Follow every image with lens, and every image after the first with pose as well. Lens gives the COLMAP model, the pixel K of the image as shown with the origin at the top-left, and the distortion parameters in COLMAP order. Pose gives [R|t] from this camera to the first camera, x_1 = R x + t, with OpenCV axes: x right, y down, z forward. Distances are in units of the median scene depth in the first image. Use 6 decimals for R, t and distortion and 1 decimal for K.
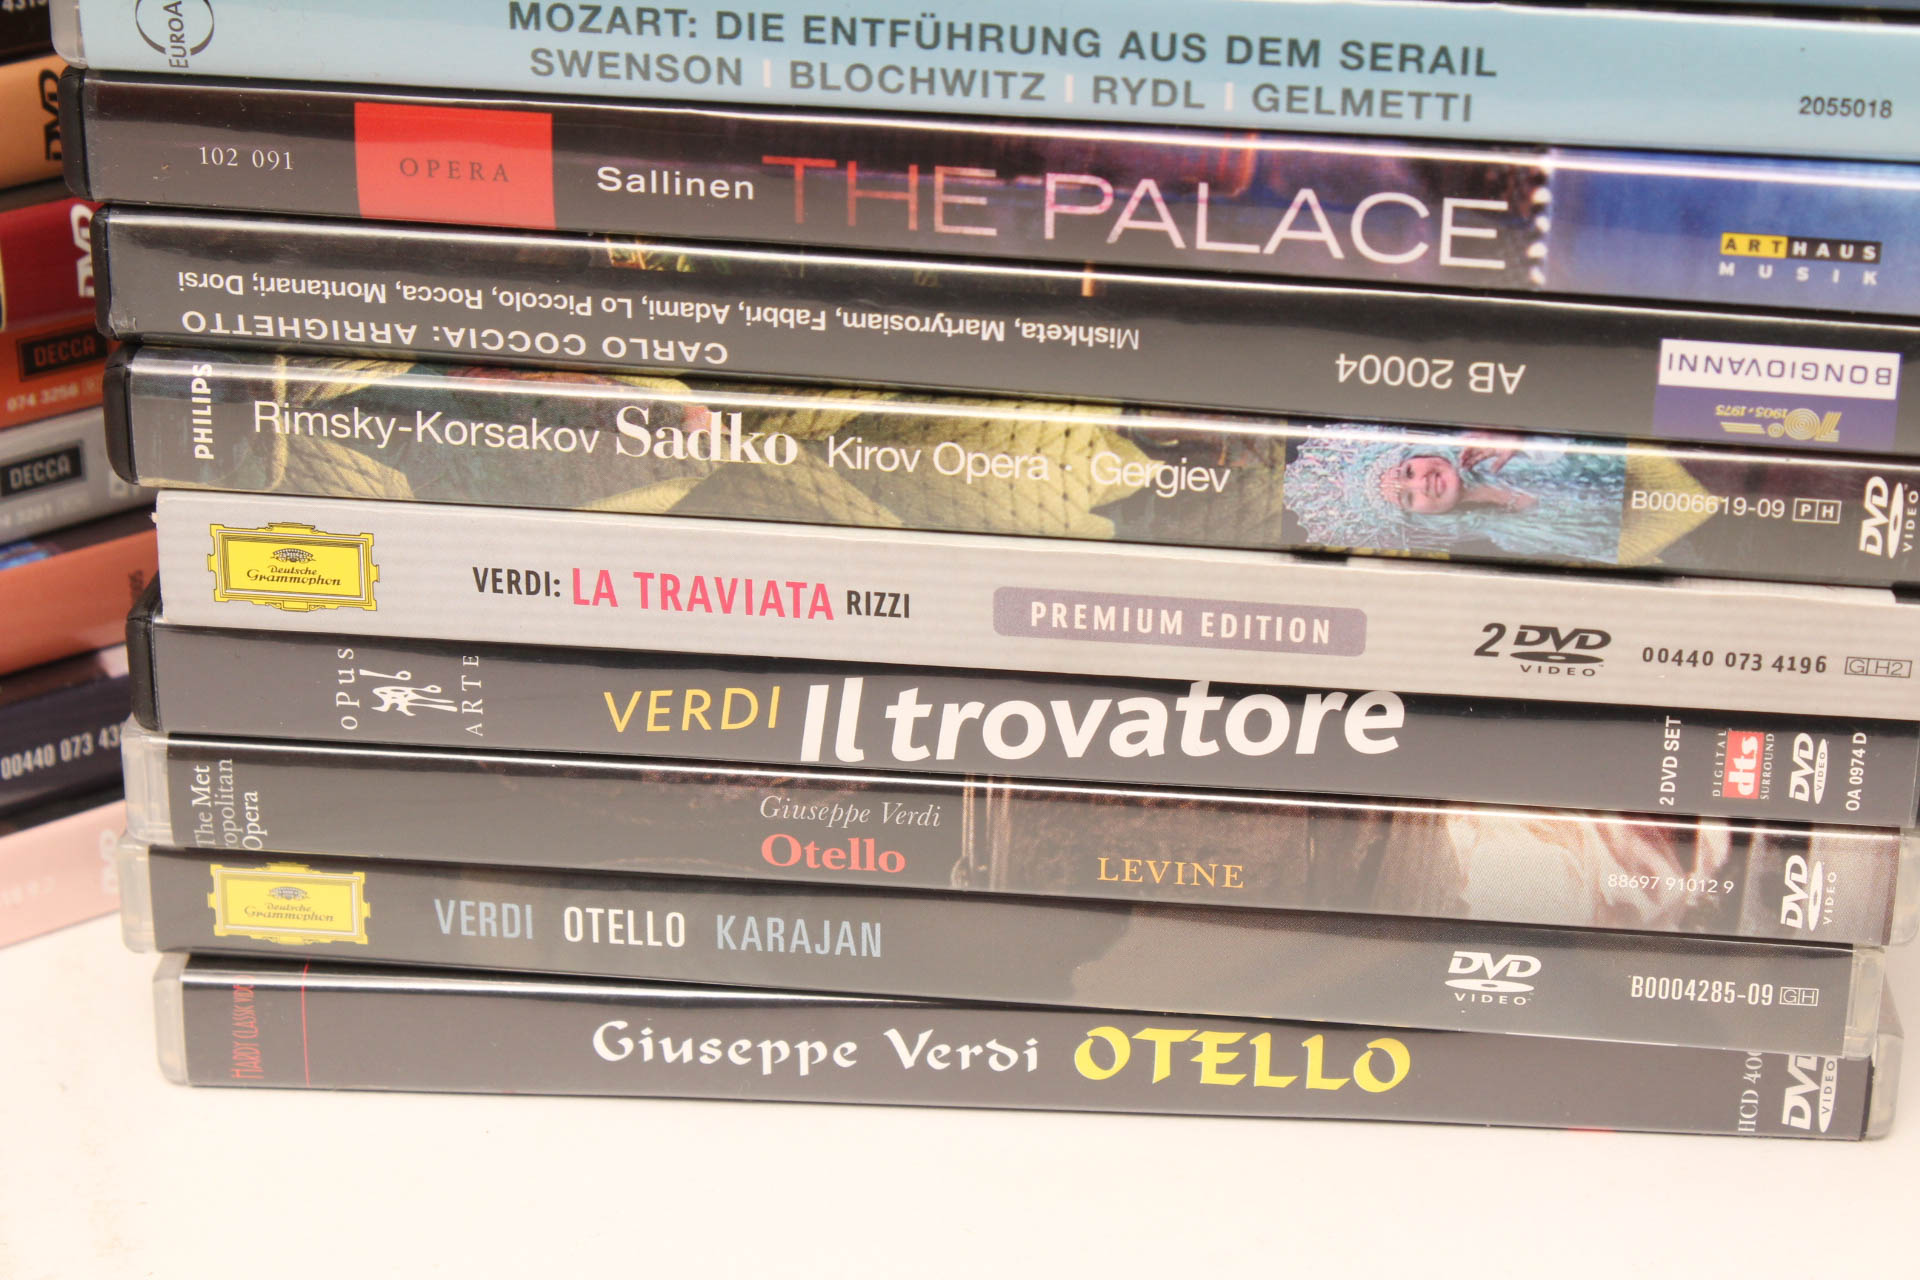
lens RADIAL K [[4454.9, 0, 960.0], [0, 4454.9, 640.0], [0, 0, 1]] dist [0.051448, 0.277498]
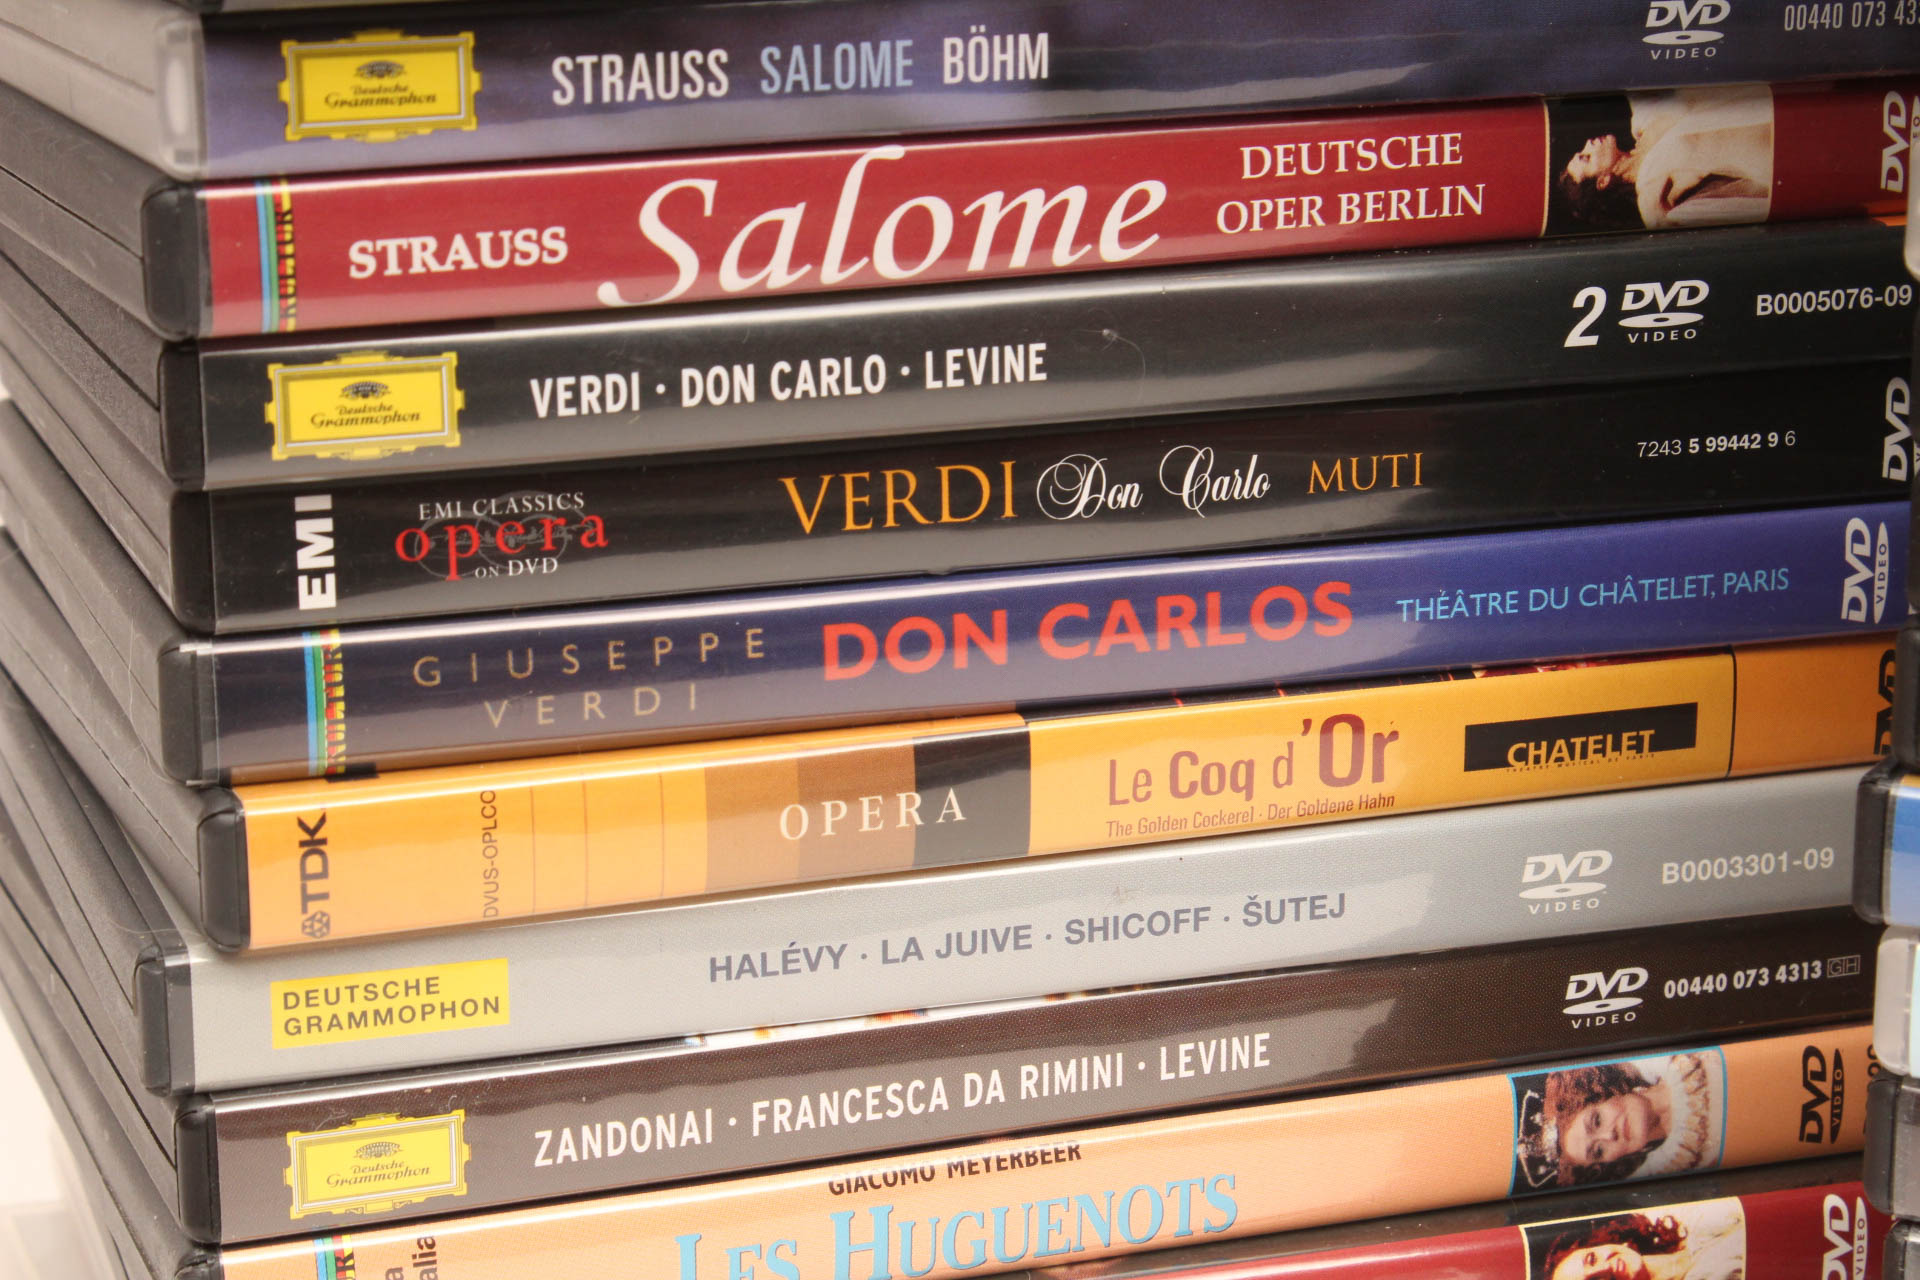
lens RADIAL K [[4454.9, 0, 960.0], [0, 4454.9, 640.0], [0, 0, 1]] dist [0.051448, 0.277498]
pose [[0.948011, 0.076476, -0.308912, -0.101606], [-0.130918, 0.978473, -0.159532, -0.042386], [0.290062, 0.191680, 0.937615, 0.056657]]
